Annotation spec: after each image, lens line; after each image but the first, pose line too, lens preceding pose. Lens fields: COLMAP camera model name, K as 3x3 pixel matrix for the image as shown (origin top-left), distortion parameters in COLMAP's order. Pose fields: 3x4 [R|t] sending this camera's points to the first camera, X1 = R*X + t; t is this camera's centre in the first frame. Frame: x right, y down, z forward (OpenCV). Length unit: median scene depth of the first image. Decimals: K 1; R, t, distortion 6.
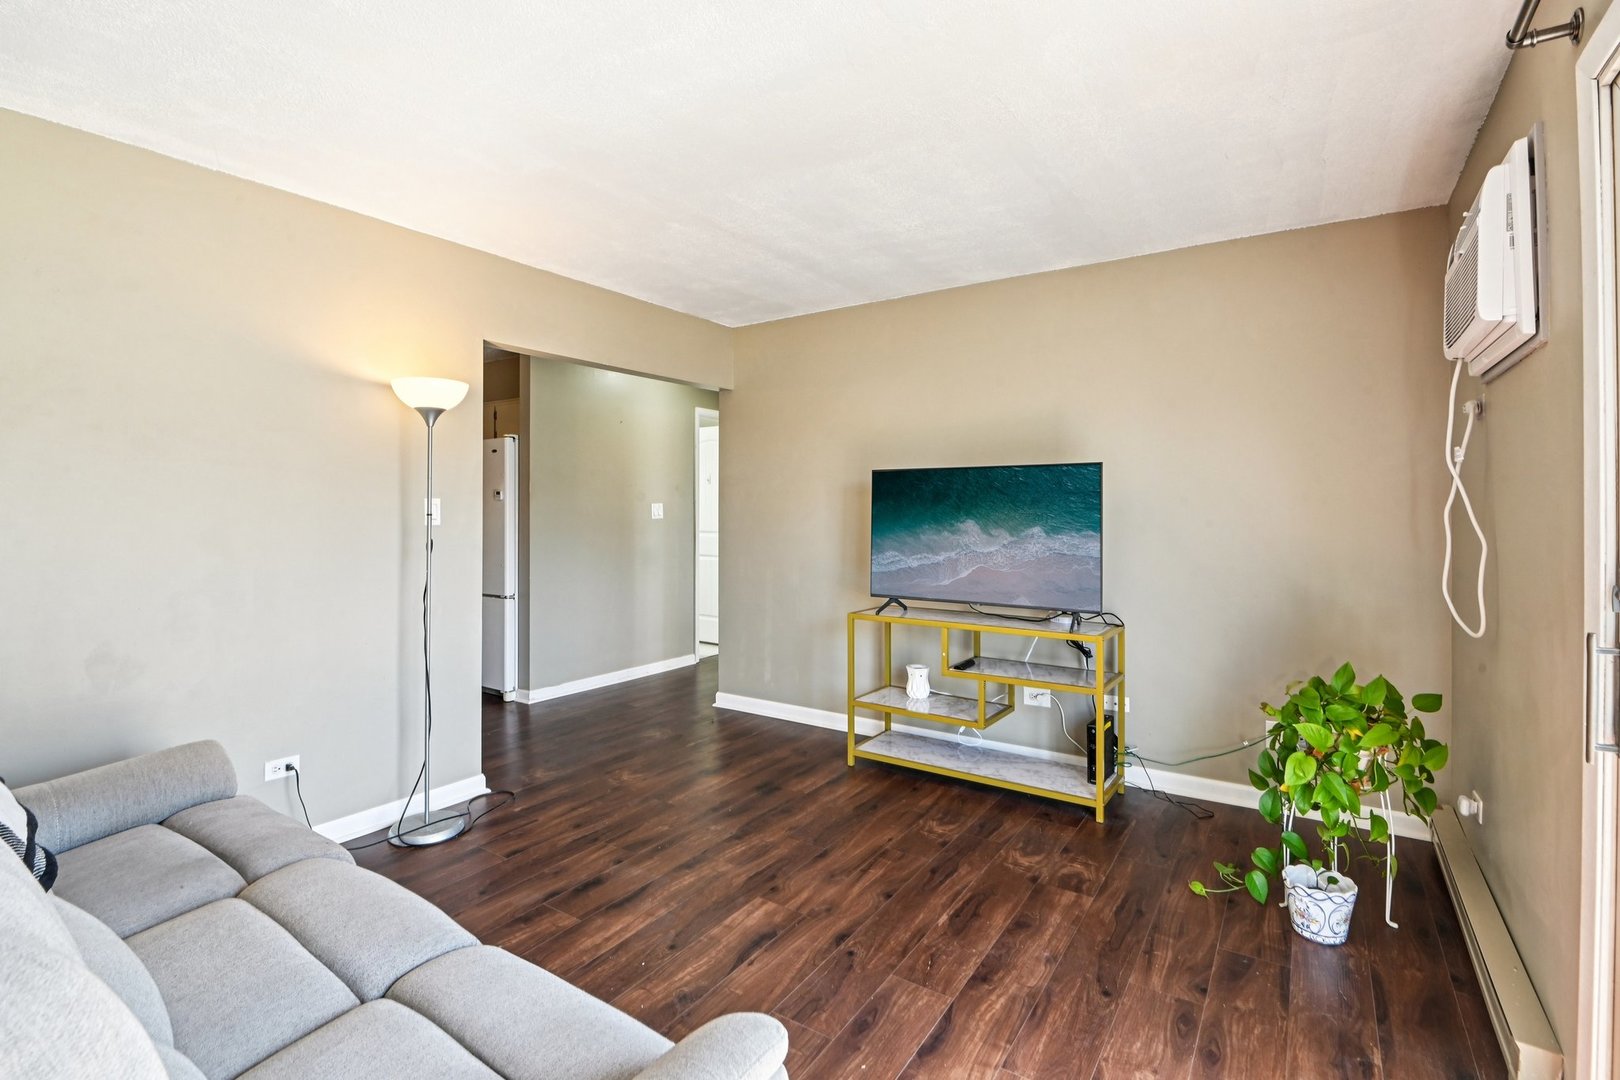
lens RADIAL K [[740.7, 0, 801.2], [0, 740.7, 505.1], [0, 0, 1]] dist [-0.003026, -0.000187]
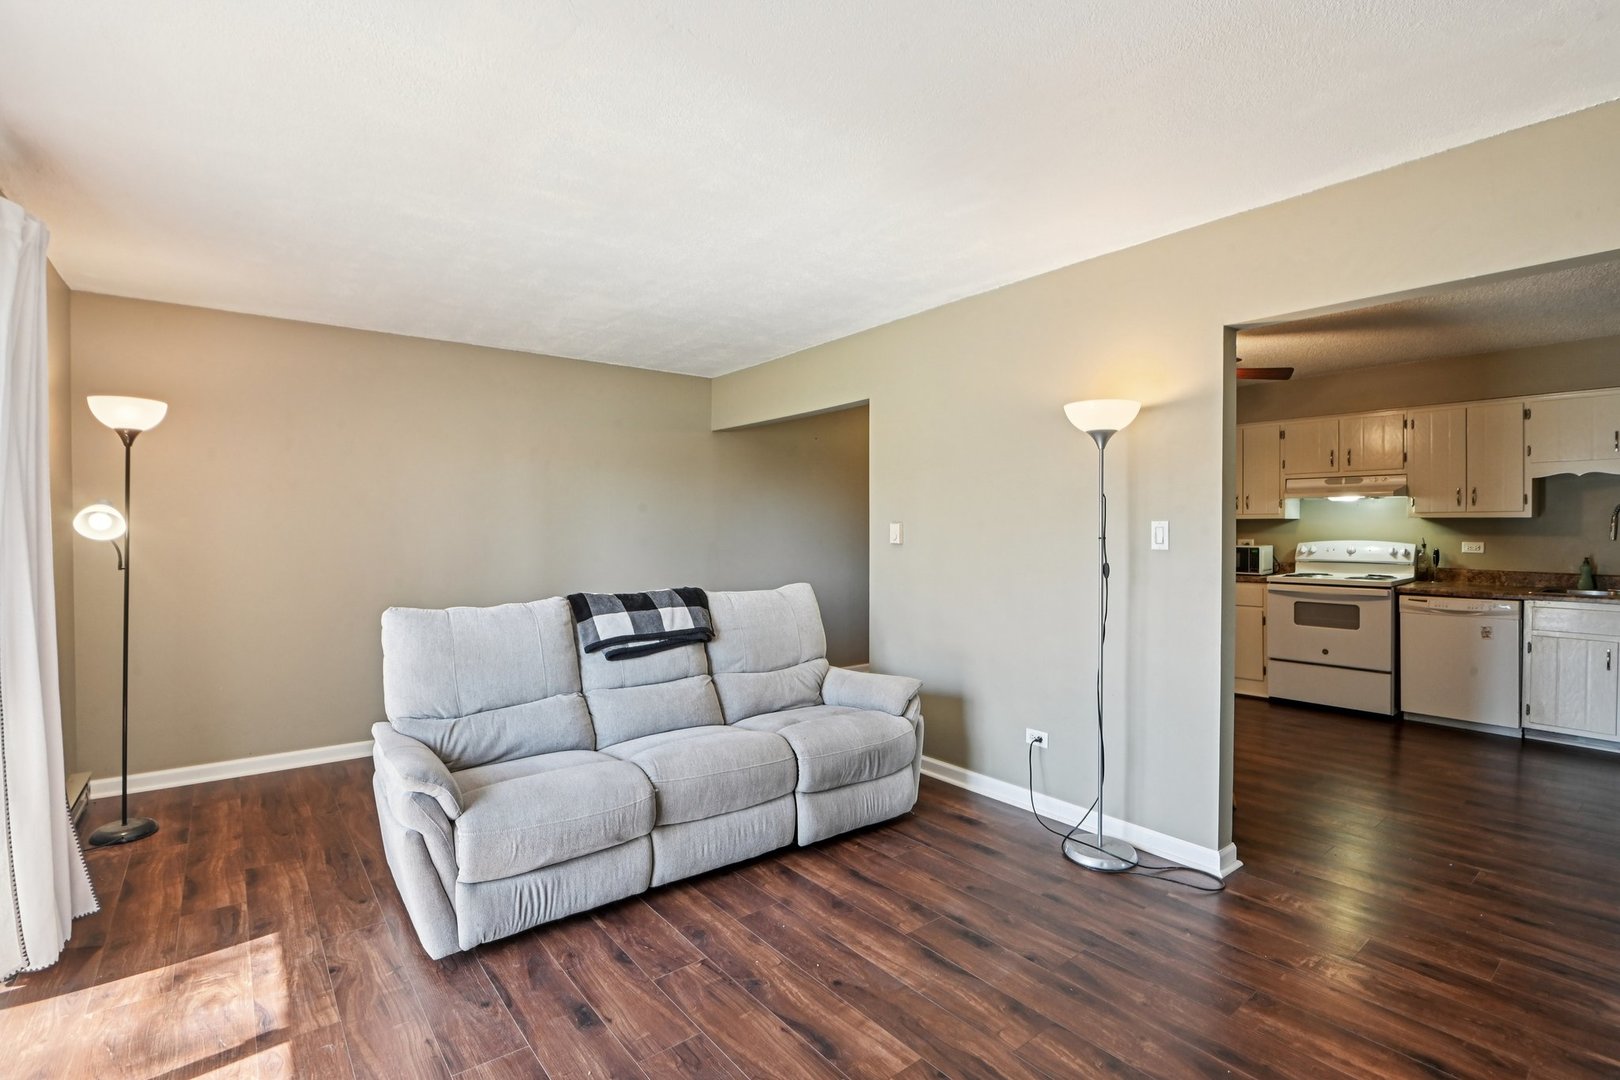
lens RADIAL K [[740.7, 0, 808.9], [0, 740.7, 533.2], [0, 0, 1]] dist [-0.003026, -0.000187]
pose [[-0.272661, 0.019043, -0.961922, 0.658131], [0.002946, 0.999816, 0.018958, -0.016728], [0.962106, 0.002335, -0.272667, 1.049615]]
